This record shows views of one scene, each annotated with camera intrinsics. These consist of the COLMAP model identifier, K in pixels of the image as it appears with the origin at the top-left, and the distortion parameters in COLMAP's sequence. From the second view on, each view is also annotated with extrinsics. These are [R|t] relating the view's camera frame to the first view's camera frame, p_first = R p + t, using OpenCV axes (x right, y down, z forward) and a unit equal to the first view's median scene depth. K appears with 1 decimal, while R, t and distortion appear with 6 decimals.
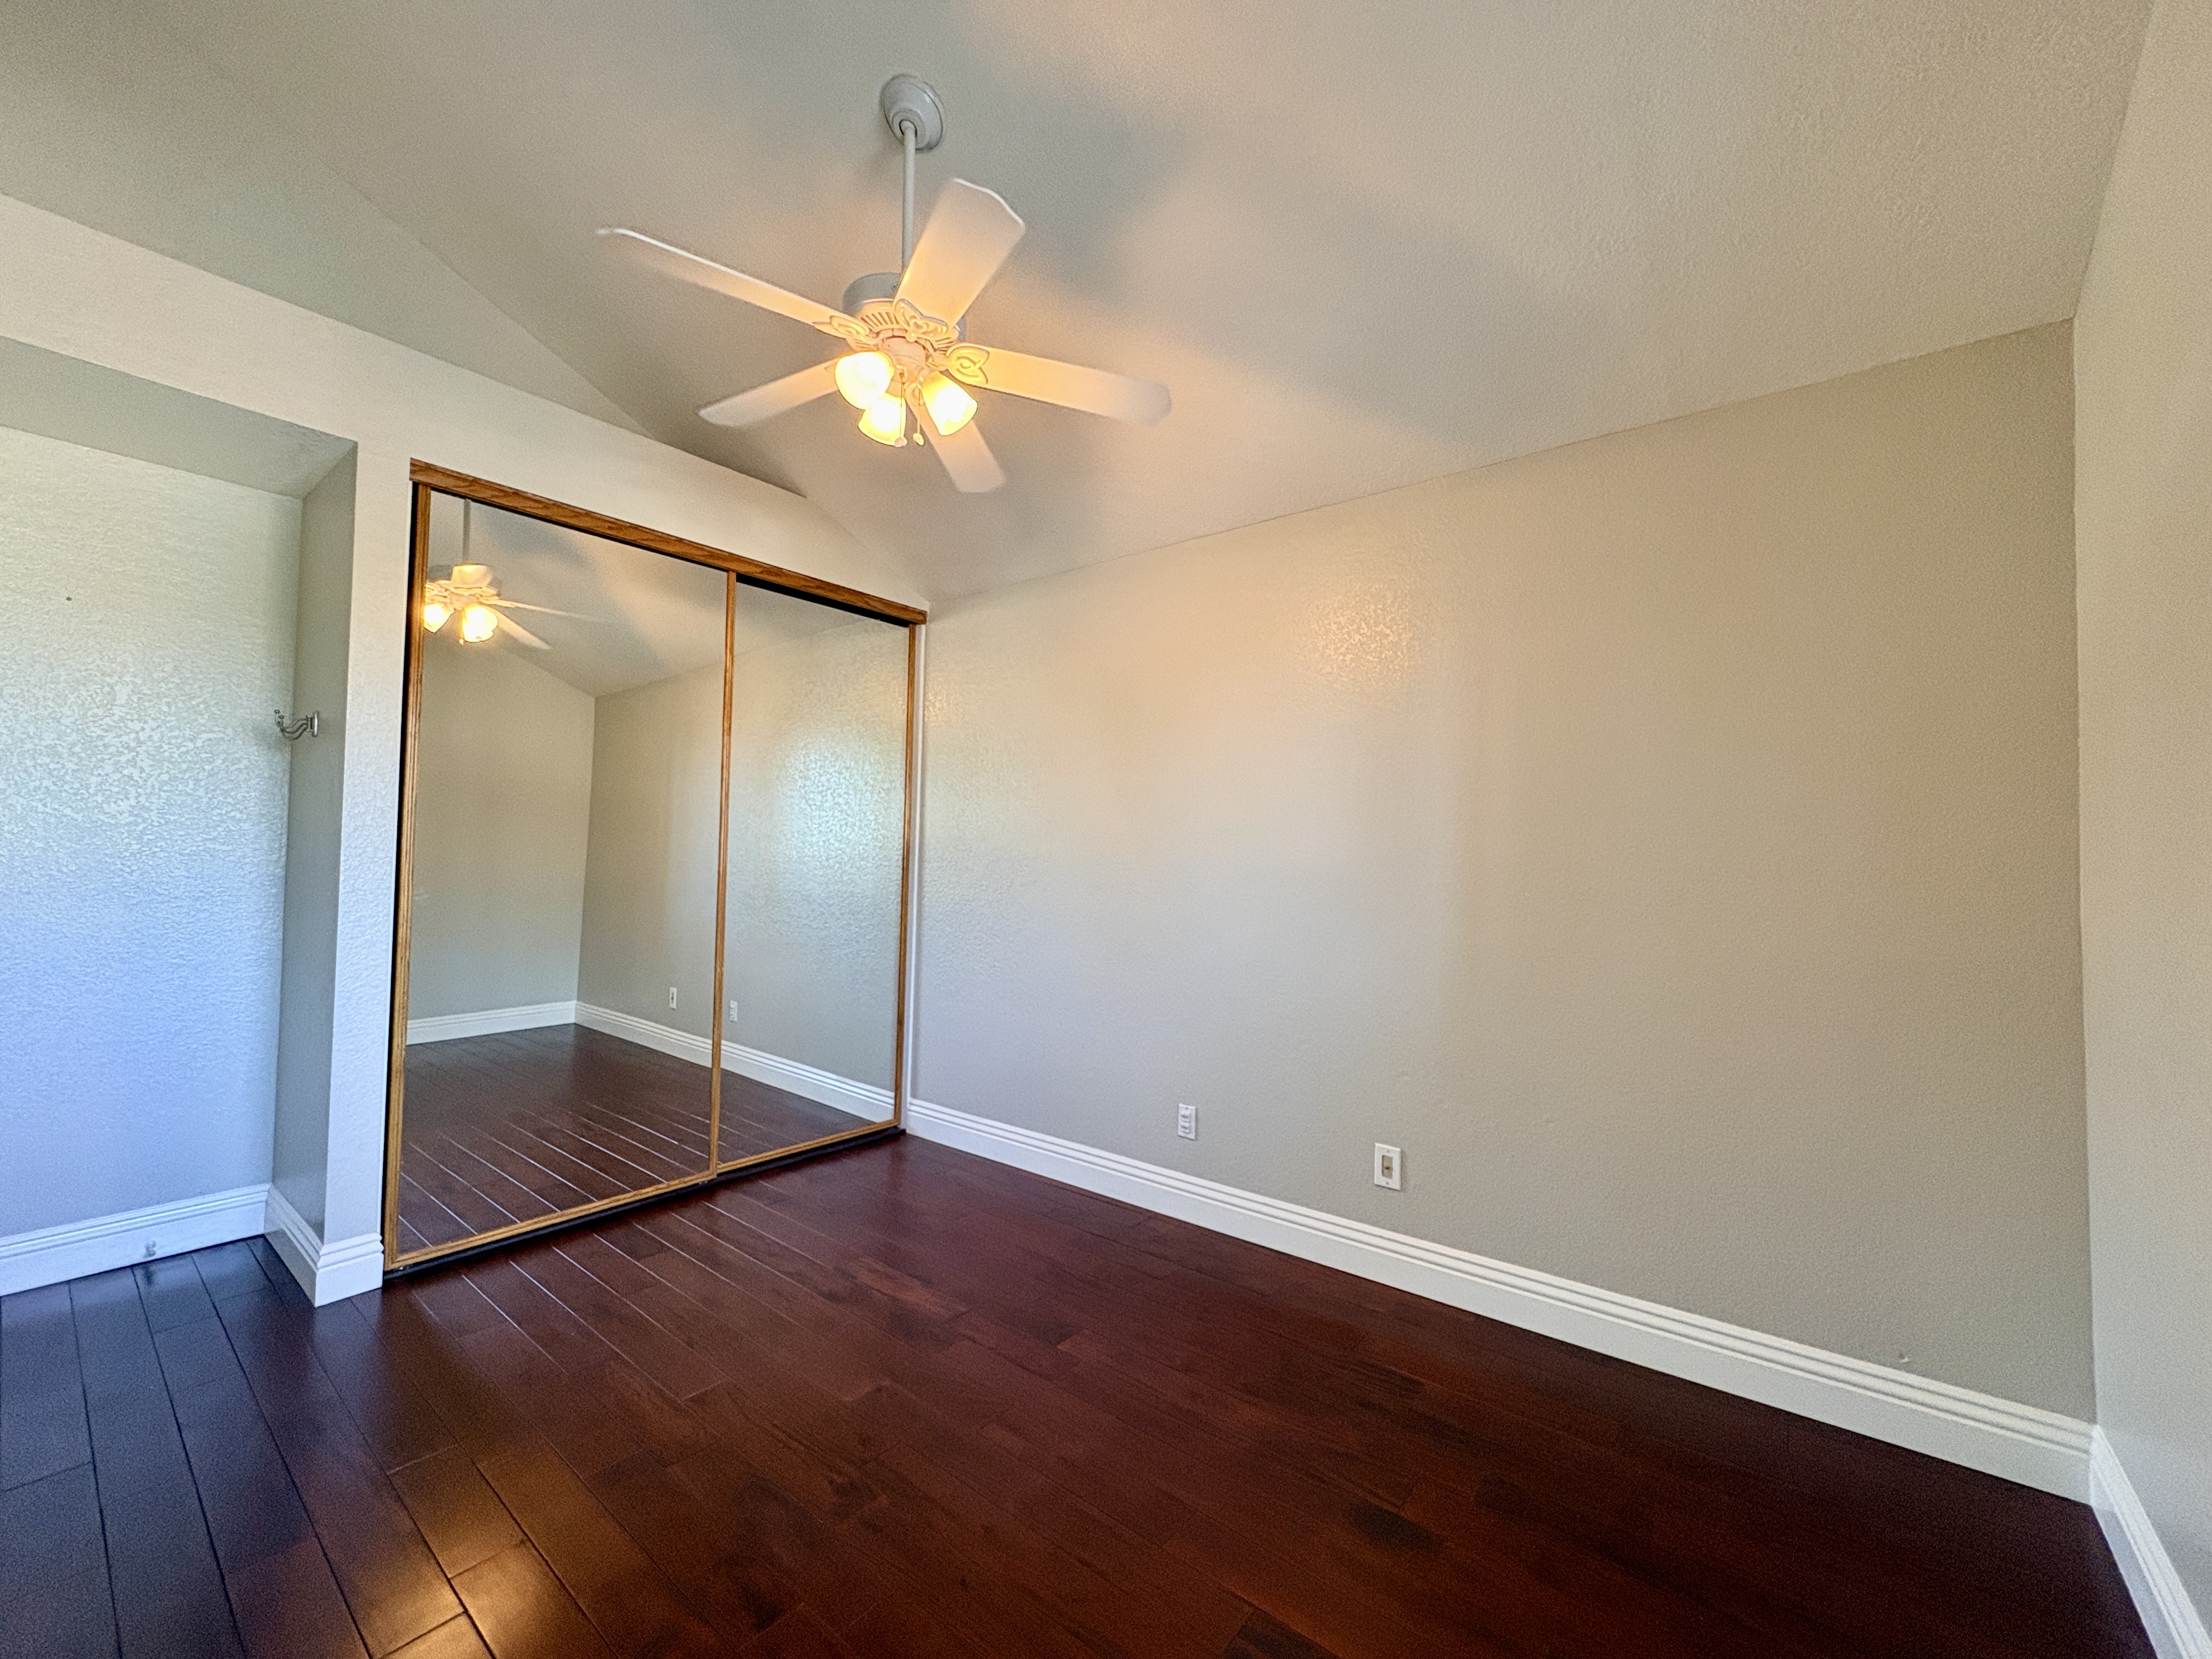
lens RADIAL K [[886.8, 0, 1097.9], [0, 886.8, 825.0], [0, 0, 1]] dist [0.003012, -0.000278]
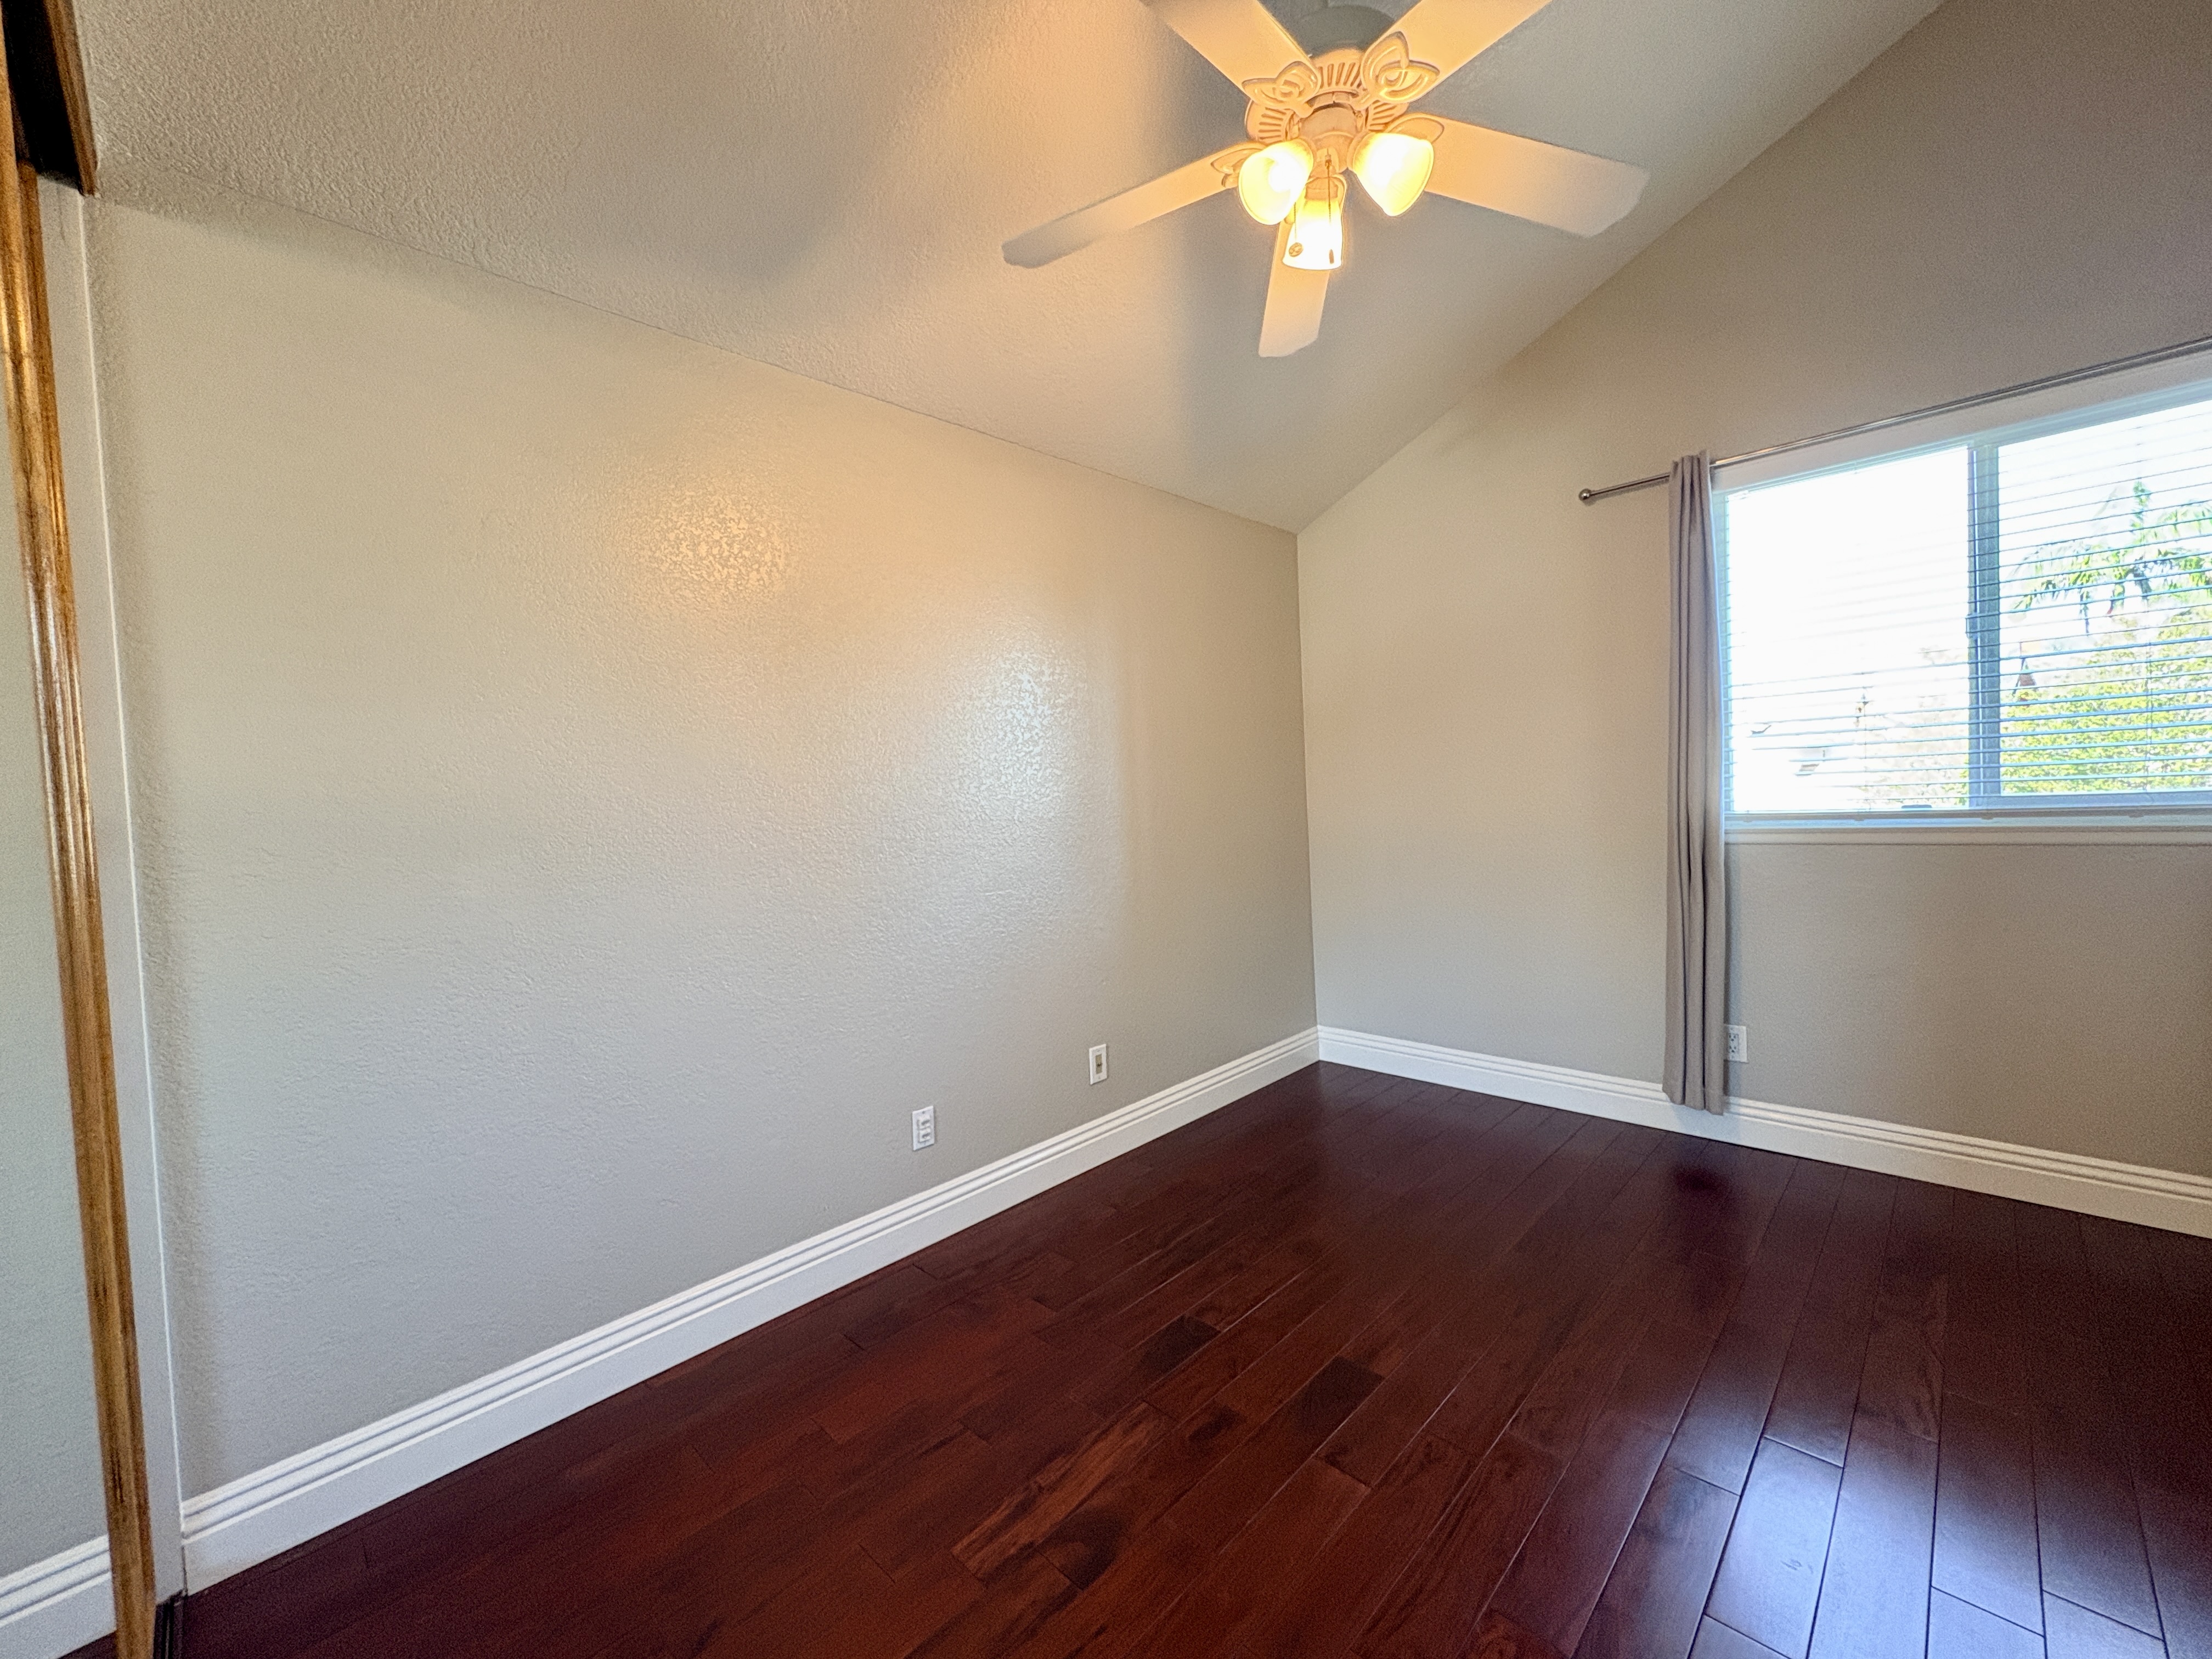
lens RADIAL K [[886.8, 0, 1098.2], [0, 886.8, 829.7], [0, 0, 1]] dist [0.003012, -0.000278]
pose [[0.094092, -0.061729, 0.993648, -0.817227], [0.003421, 0.998090, 0.061681, 0.006969], [-0.995558, -0.002405, 0.094124, 0.901513]]
